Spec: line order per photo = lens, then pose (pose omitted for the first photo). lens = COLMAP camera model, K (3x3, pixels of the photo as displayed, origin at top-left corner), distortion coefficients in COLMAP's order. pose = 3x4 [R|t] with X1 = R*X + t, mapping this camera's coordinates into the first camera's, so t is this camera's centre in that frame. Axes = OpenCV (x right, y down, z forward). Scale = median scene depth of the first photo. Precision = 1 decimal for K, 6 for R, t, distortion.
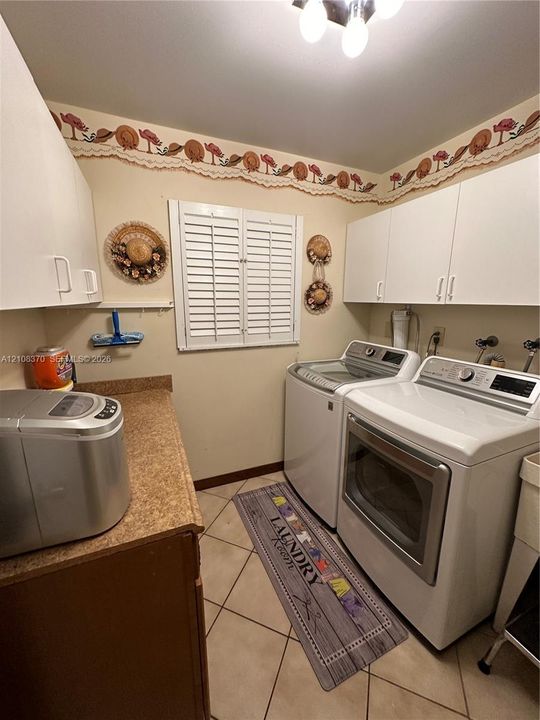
lens RADIAL K [[289.4, 0, 268.9], [0, 289.4, 359.9], [0, 0, 1]] dist [-0.007546, 0.001592]
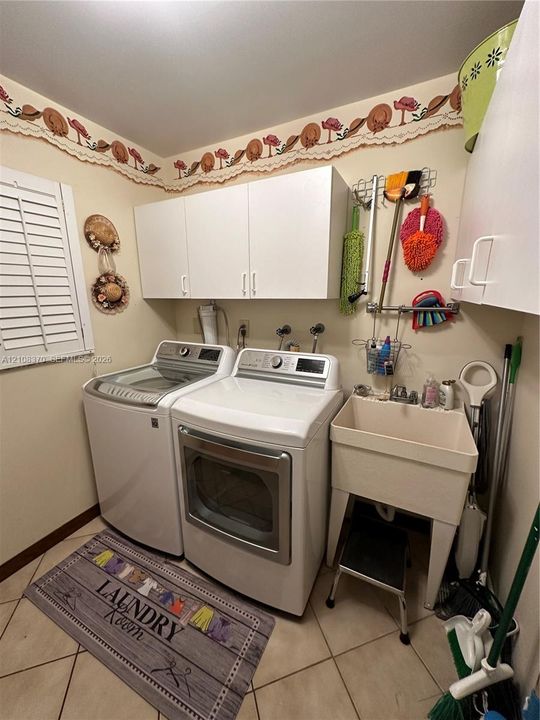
lens RADIAL K [[289.4, 0, 271.7], [0, 289.4, 360.5], [0, 0, 1]] dist [-0.007546, 0.001592]
pose [[0.768815, -0.152437, 0.621036, -0.019151], [0.140730, 0.987695, 0.068218, -0.029204], [-0.623793, 0.034952, 0.780808, 0.123368]]
